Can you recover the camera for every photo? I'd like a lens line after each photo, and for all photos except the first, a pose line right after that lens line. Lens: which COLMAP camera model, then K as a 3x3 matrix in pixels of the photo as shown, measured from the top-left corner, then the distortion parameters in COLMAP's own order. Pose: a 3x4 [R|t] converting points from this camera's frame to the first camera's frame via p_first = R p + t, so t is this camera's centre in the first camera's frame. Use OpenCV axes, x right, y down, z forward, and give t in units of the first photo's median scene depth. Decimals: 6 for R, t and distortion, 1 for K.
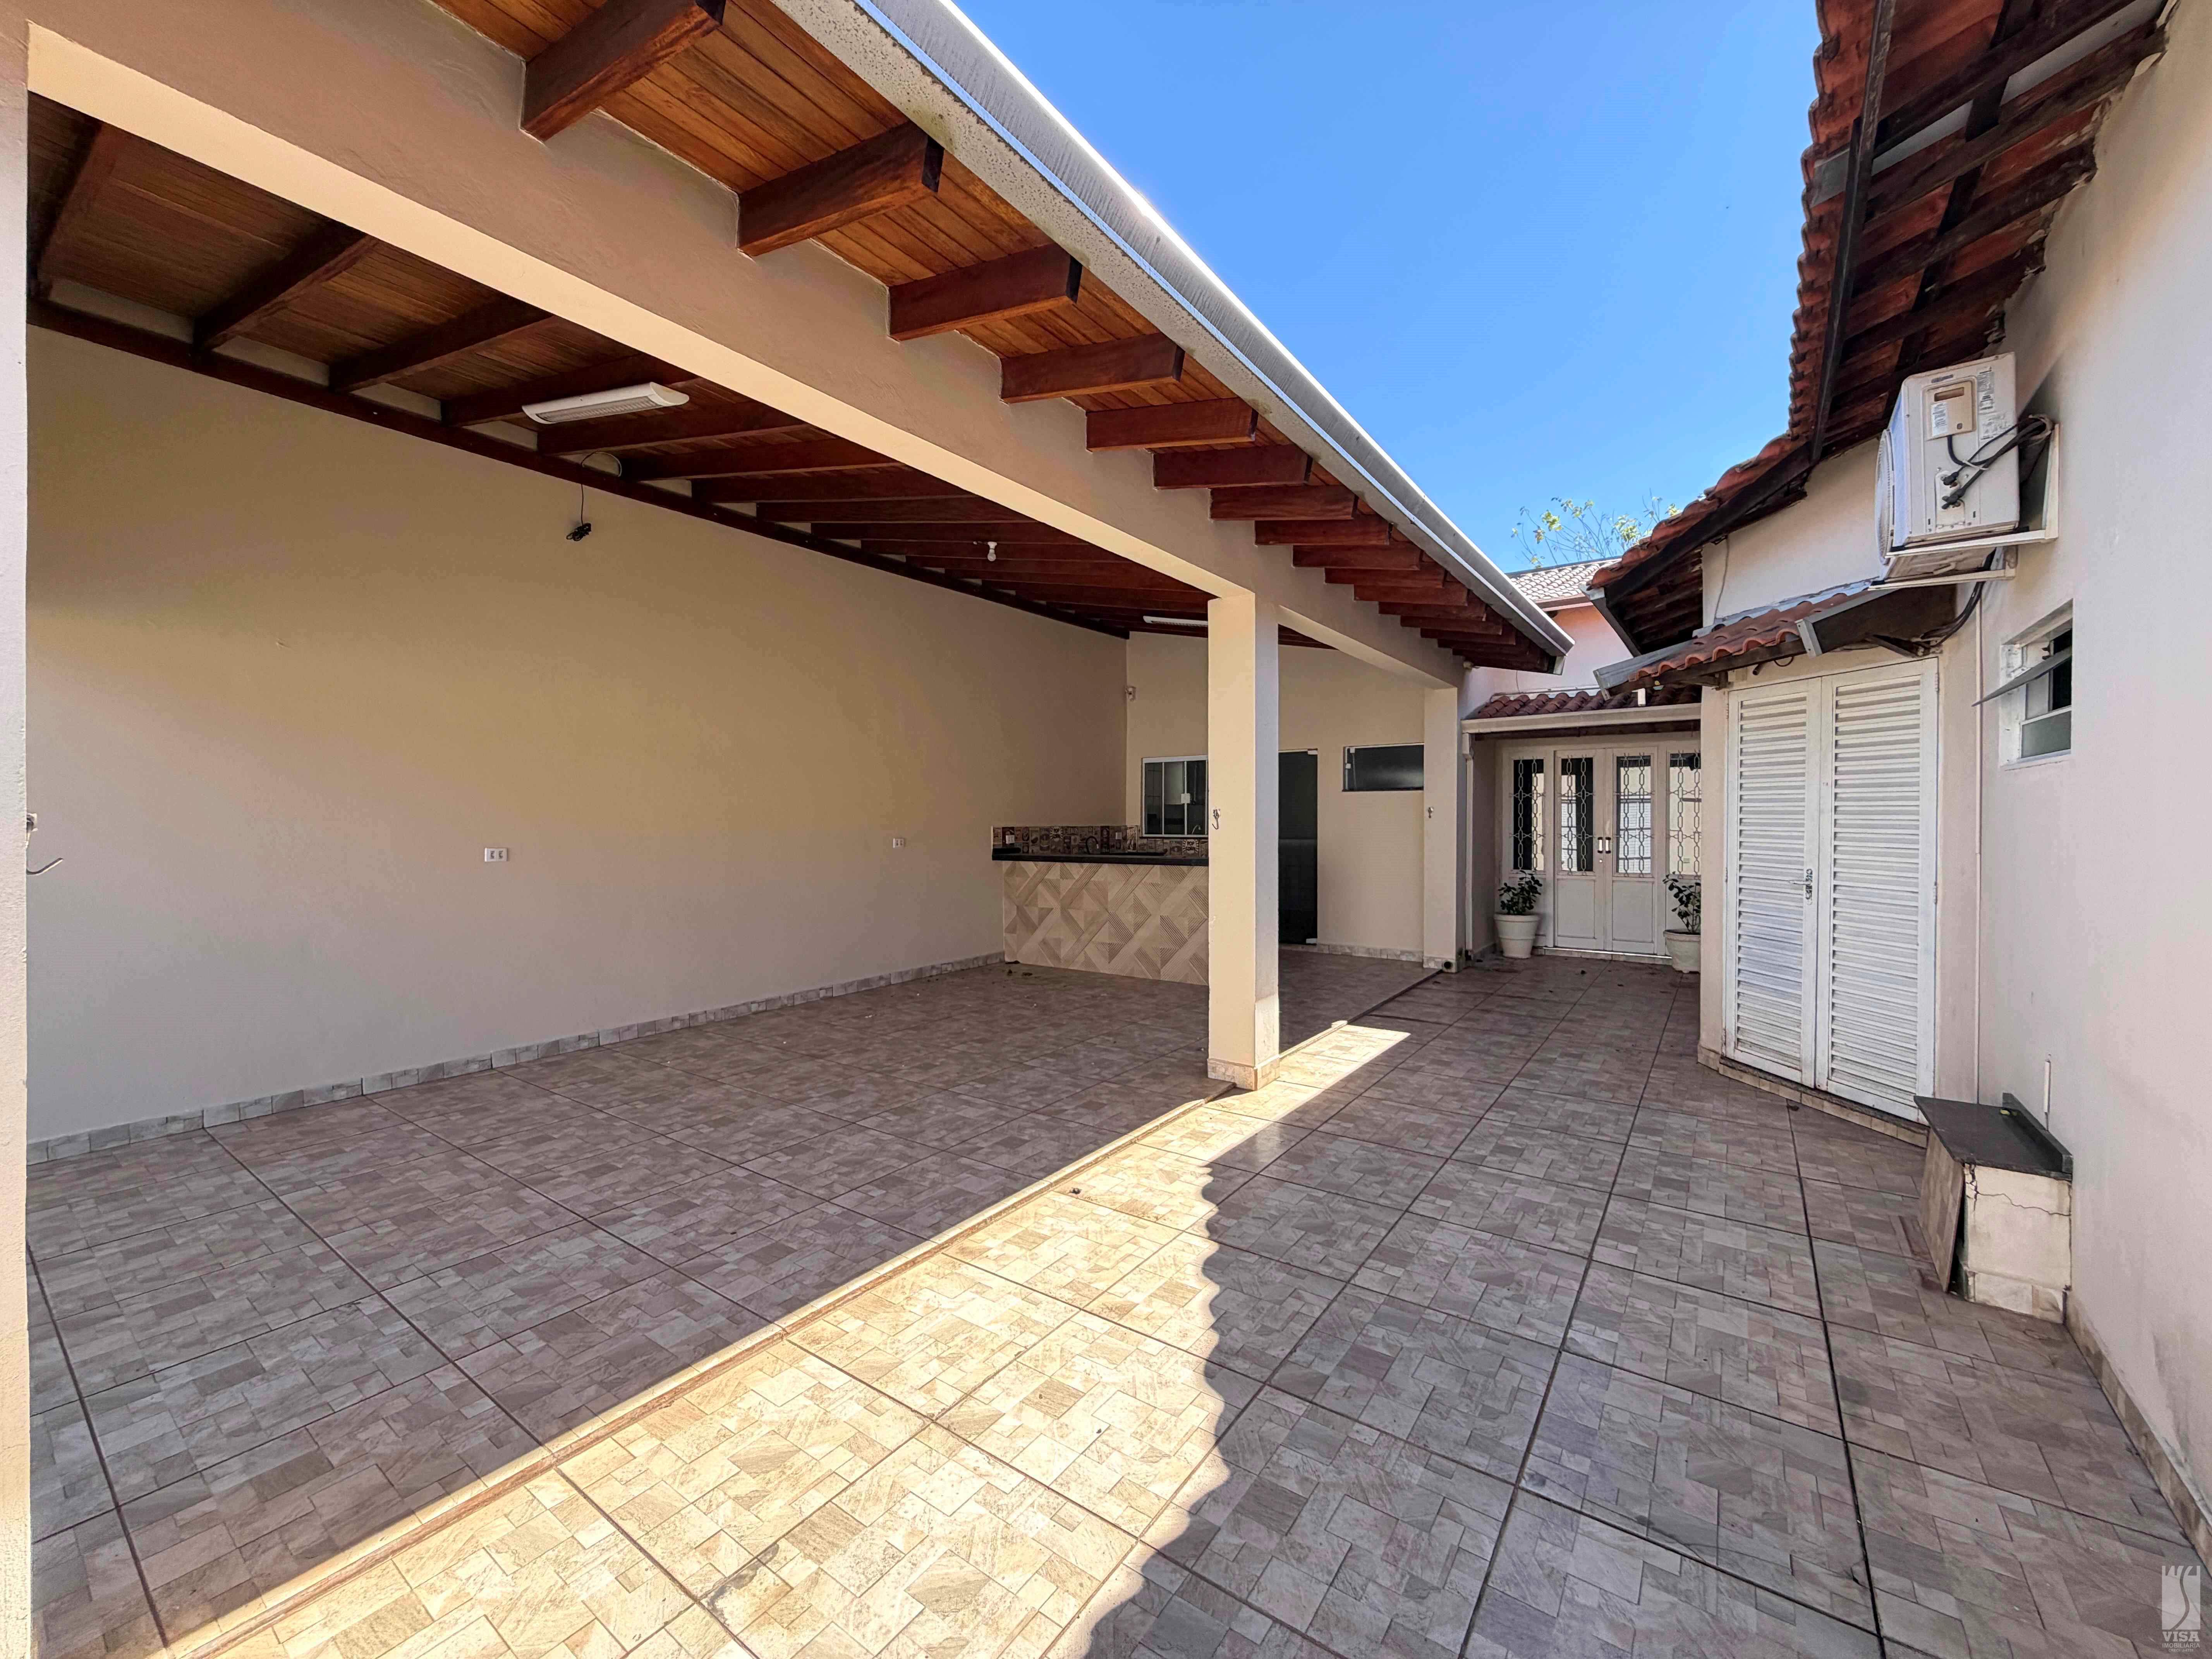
lens RADIAL K [[877.7, 0, 1113.5], [0, 877.7, 829.2], [0, 0, 1]] dist [-0.000089, -0.000217]
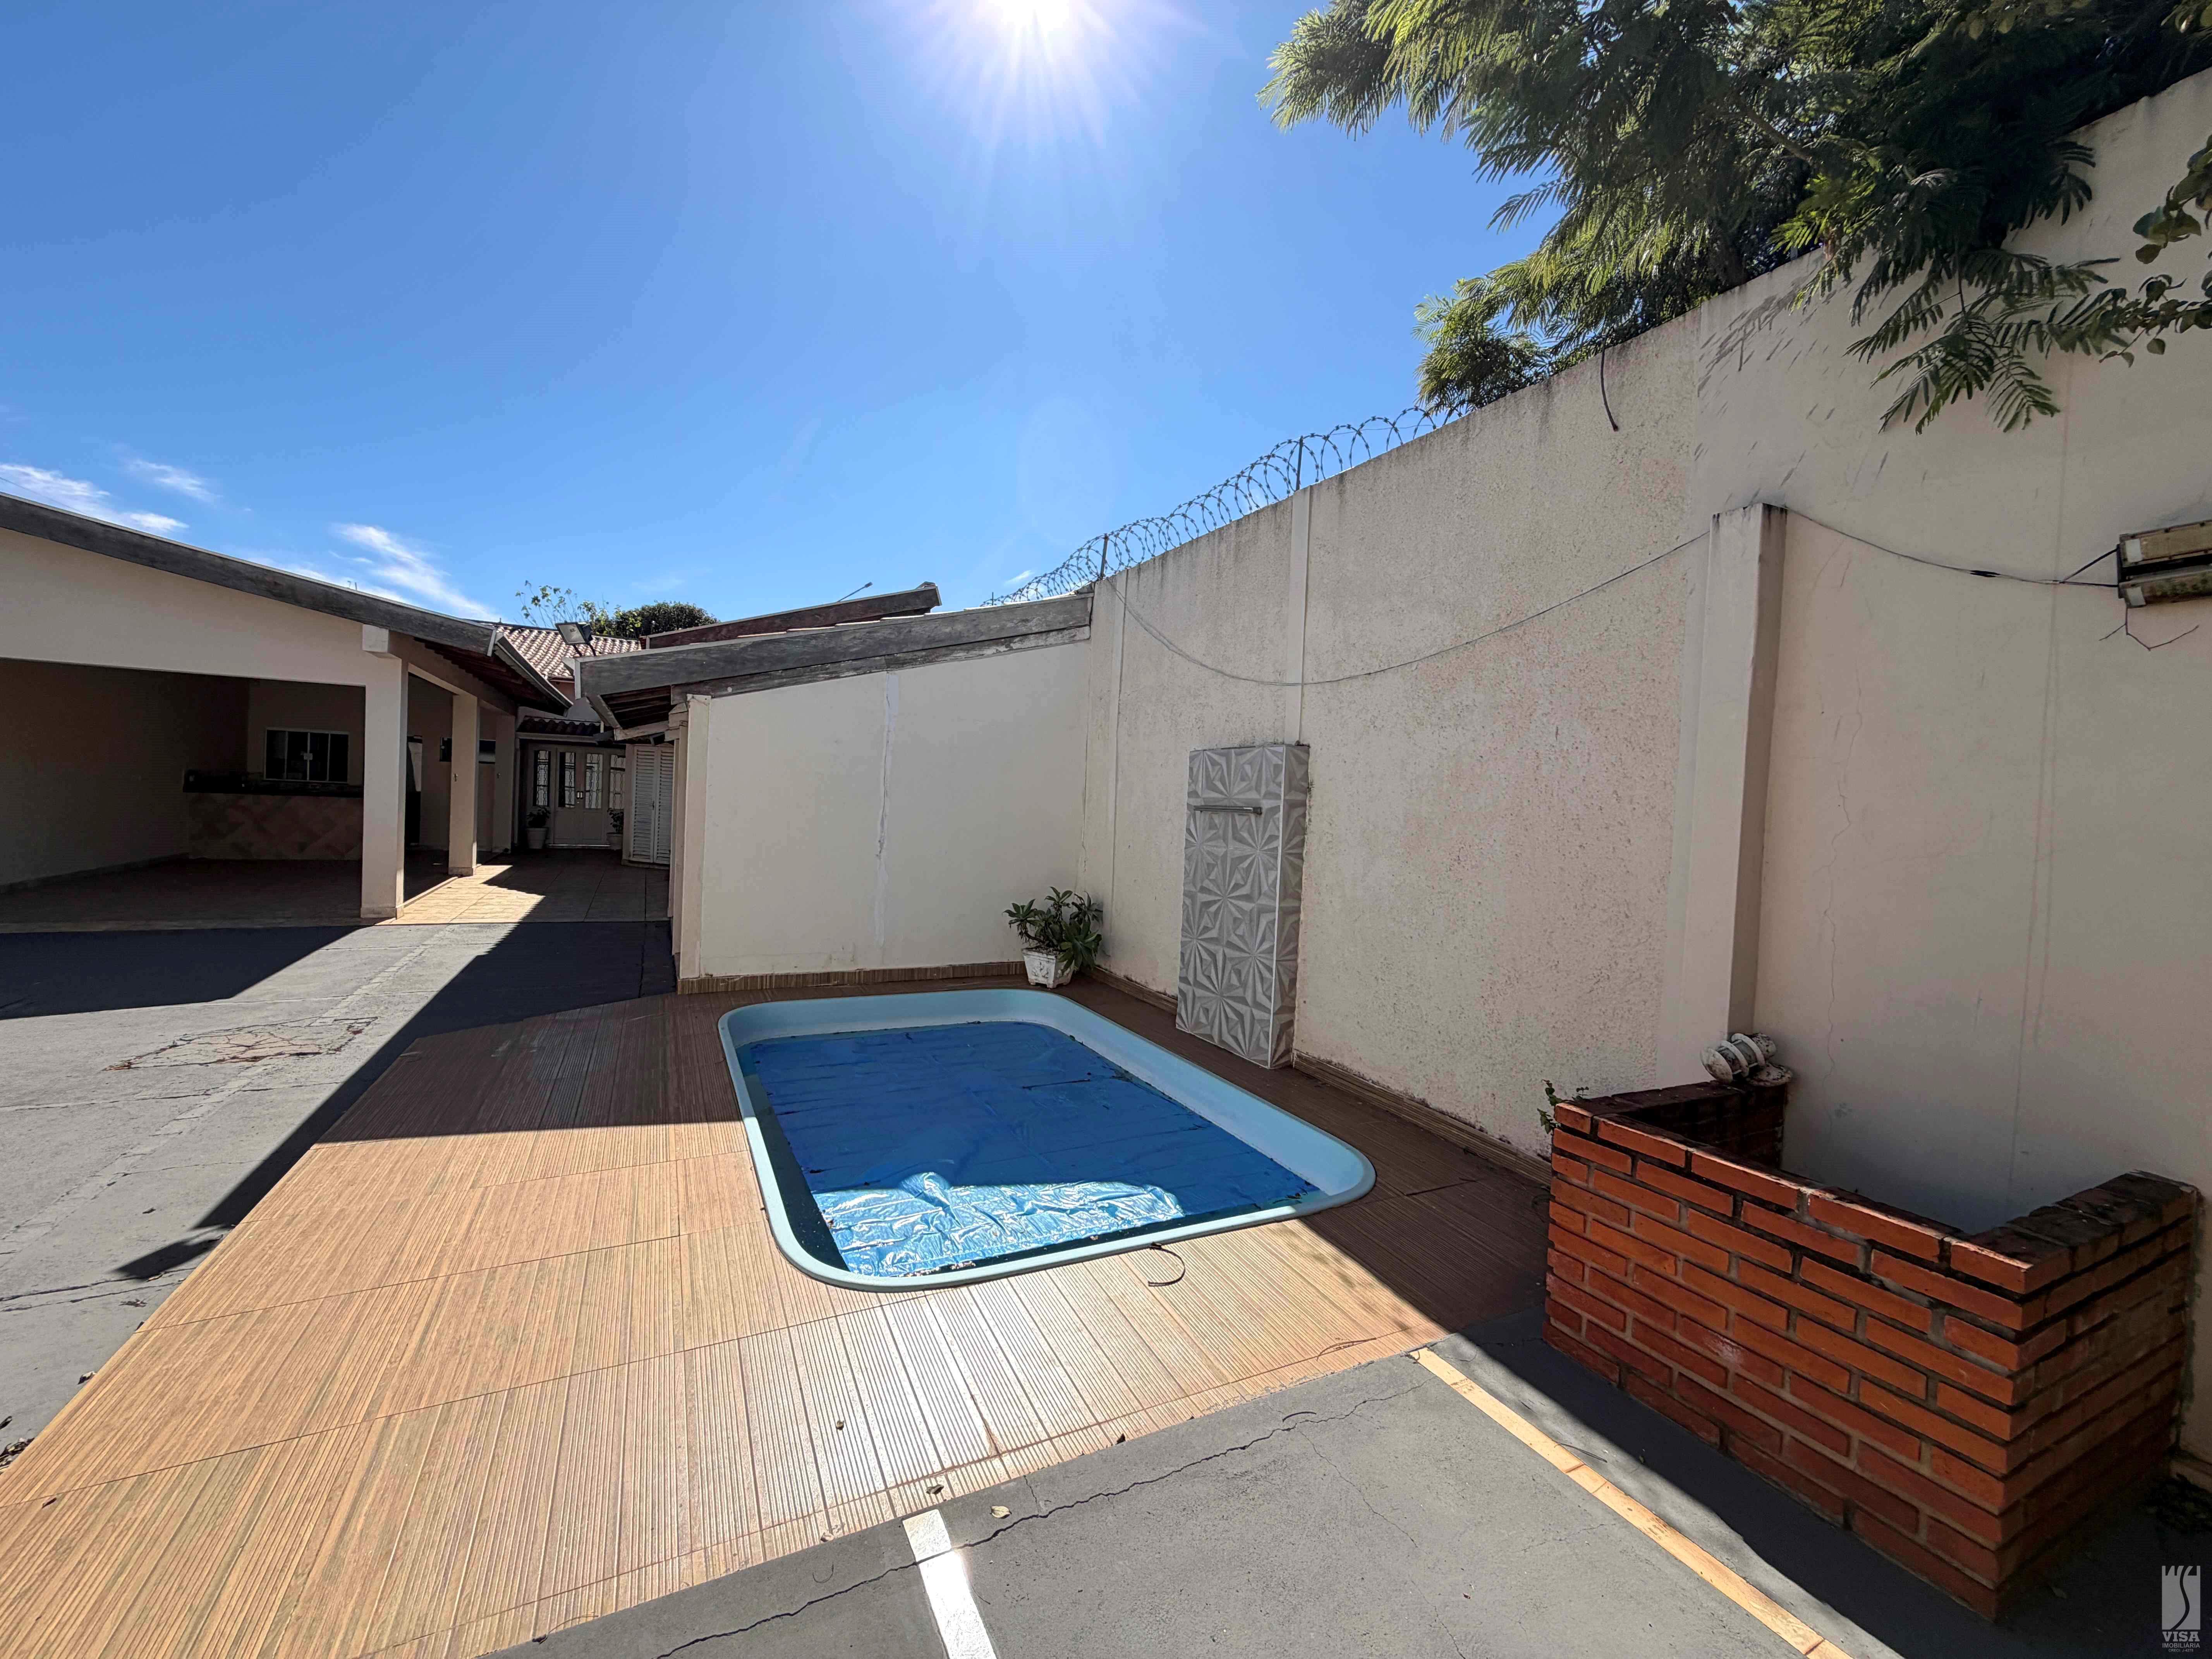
lens RADIAL K [[877.7, 0, 1101.2], [0, 877.7, 825.0], [0, 0, 1]] dist [-0.000089, -0.000217]
pose [[0.458622, 0.001257, 0.888631, -1.342118], [-0.037260, 0.999147, 0.017816, 0.011185], [-0.887850, -0.041281, 0.458277, -1.962396]]
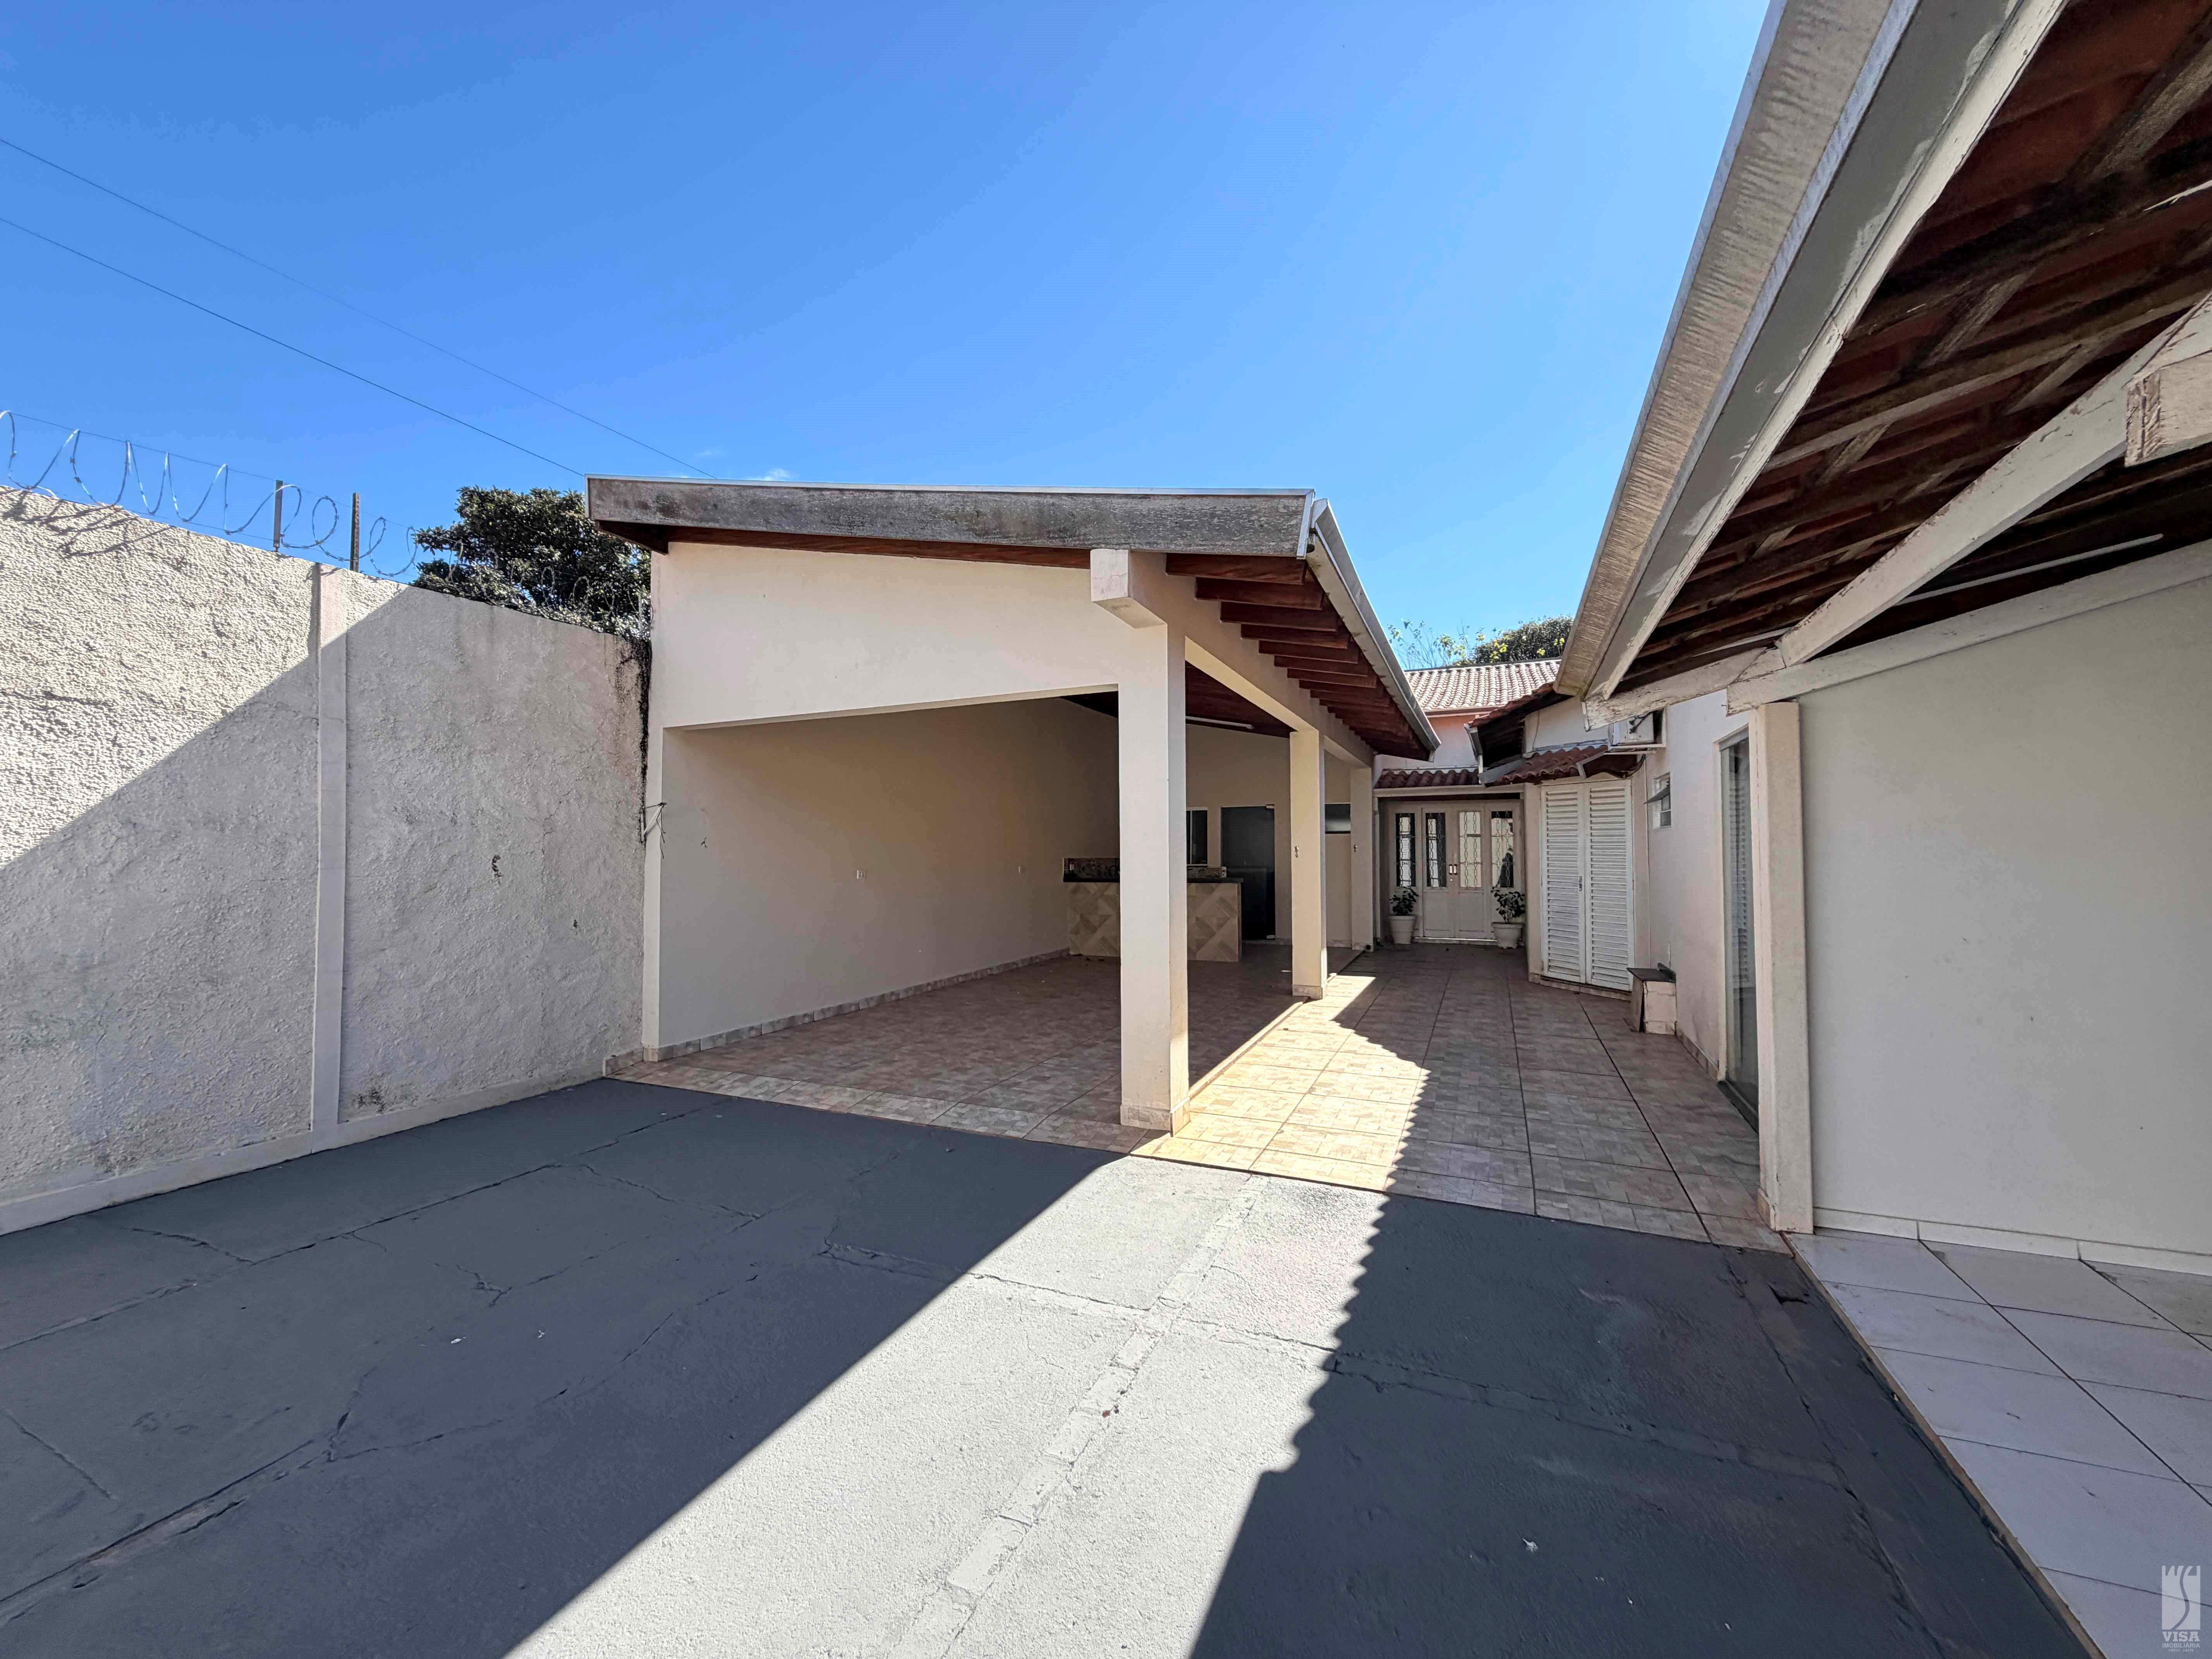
lens RADIAL K [[877.7, 0, 1103.8], [0, 877.7, 828.7], [0, 0, 1]] dist [-0.000089, -0.000217]
pose [[0.979713, 0.003748, 0.200371, -0.632434], [0.004320, 0.999198, -0.039814, 0.010476], [-0.200359, 0.039872, 0.978911, -0.702001]]
